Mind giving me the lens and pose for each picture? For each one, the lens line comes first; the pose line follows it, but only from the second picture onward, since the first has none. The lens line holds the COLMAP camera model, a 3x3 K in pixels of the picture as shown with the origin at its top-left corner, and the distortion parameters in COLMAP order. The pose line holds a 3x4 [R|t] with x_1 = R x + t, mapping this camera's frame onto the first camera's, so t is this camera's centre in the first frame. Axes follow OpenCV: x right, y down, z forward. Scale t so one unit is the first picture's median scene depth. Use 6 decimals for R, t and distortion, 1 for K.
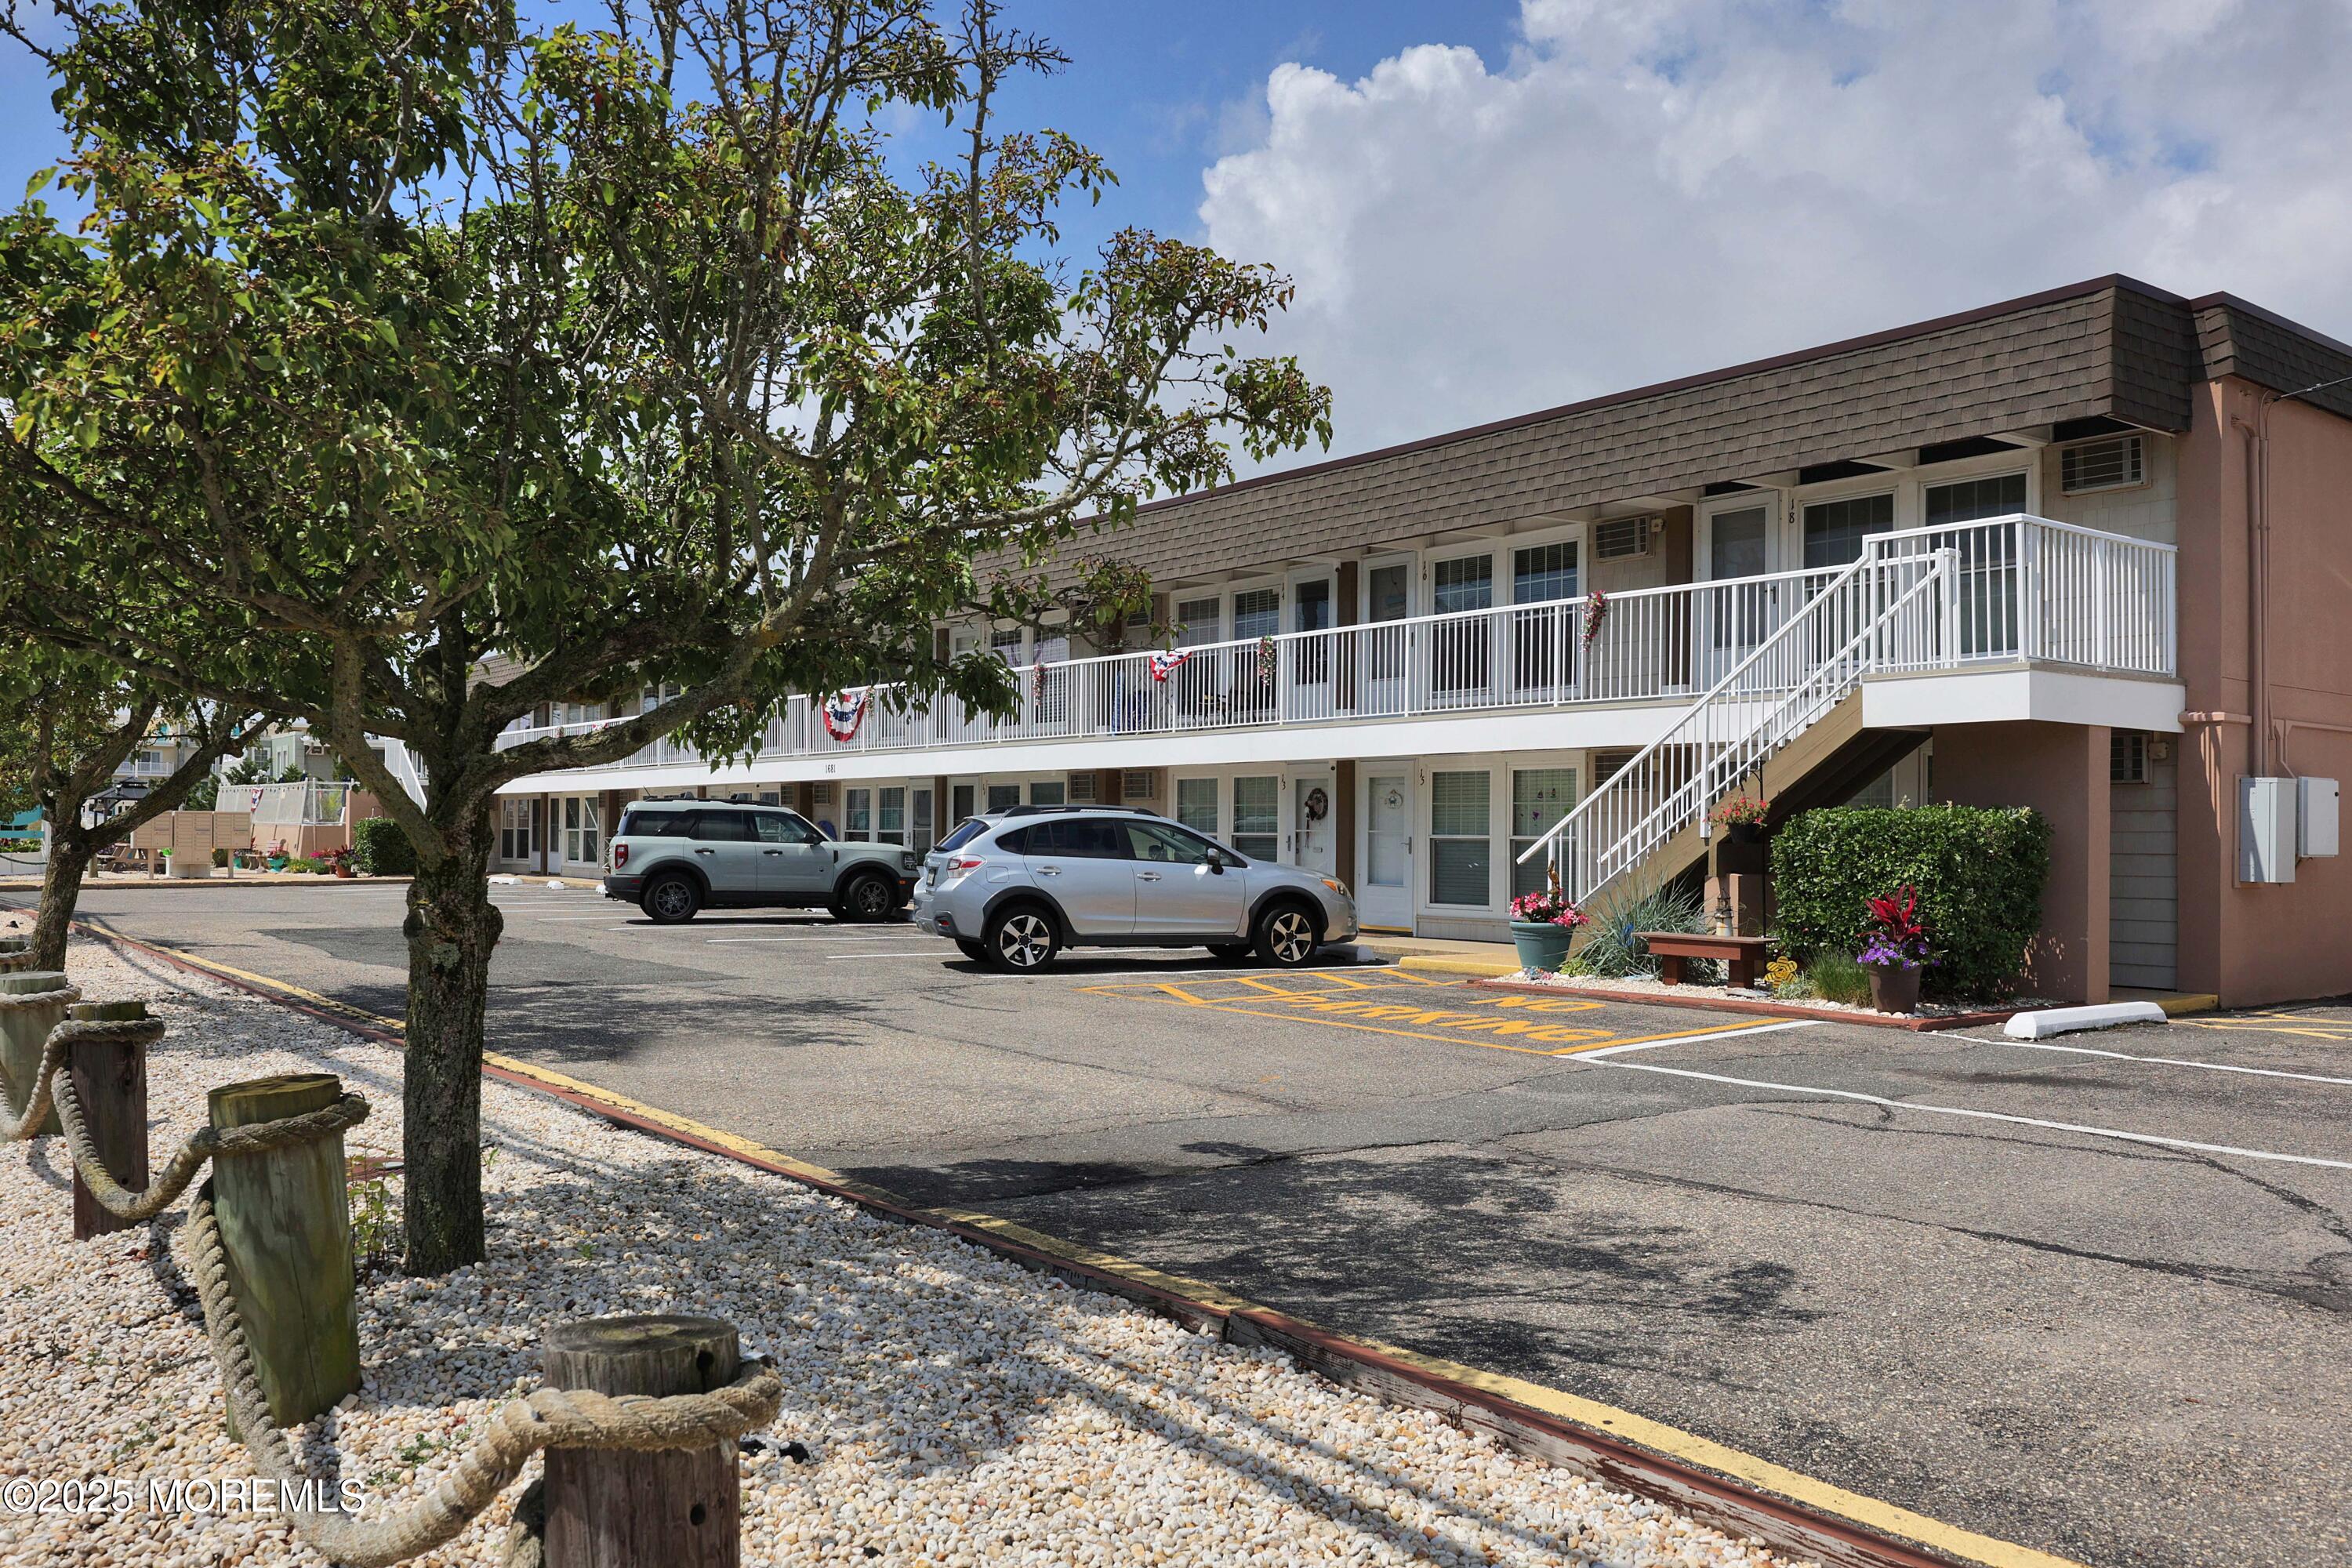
lens RADIAL K [[1817.6, 0, 1176.2], [0, 1817.6, 758.7], [0, 0, 1]] dist [-0.009966, -0.001120]
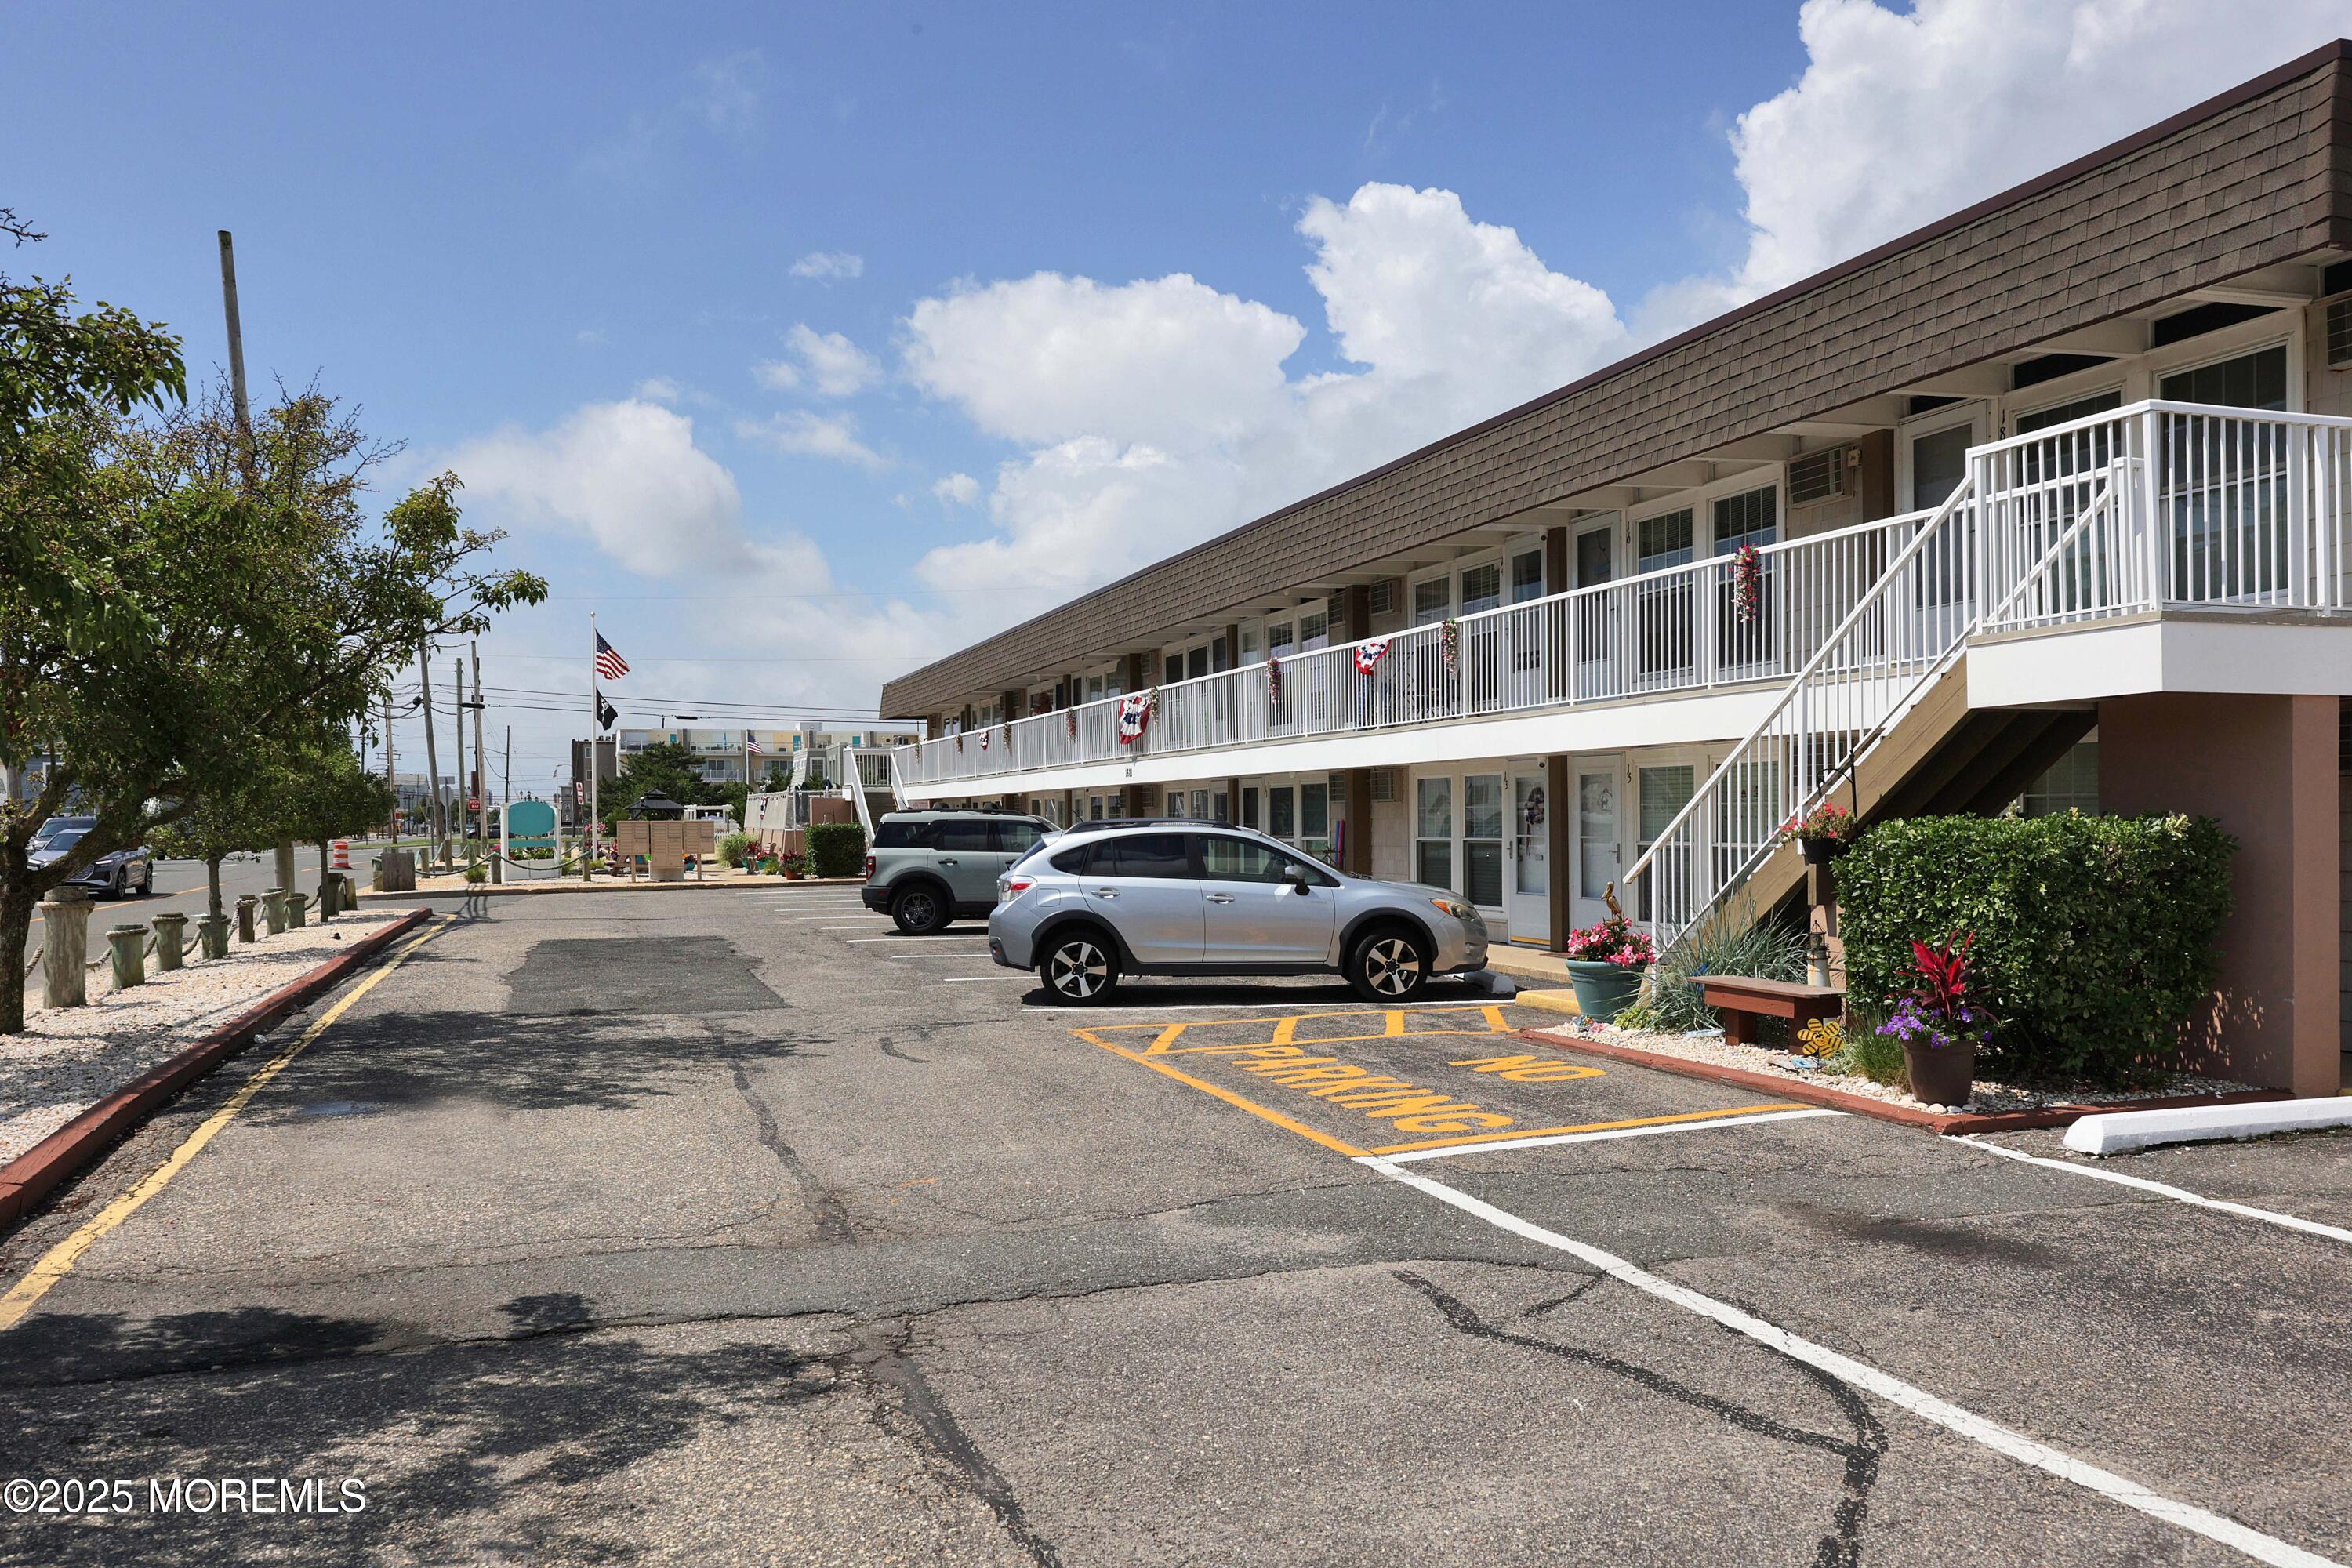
lens RADIAL K [[1778.1, 0, 1176.0], [0, 1778.1, 784.0], [0, 0, 1]] dist [-0.003100, -0.003833]
pose [[0.948940, -0.021909, -0.314696, 0.242390], [0.028483, 0.999461, 0.016306, -0.005999], [0.314169, -0.024437, 0.949052, 0.168636]]
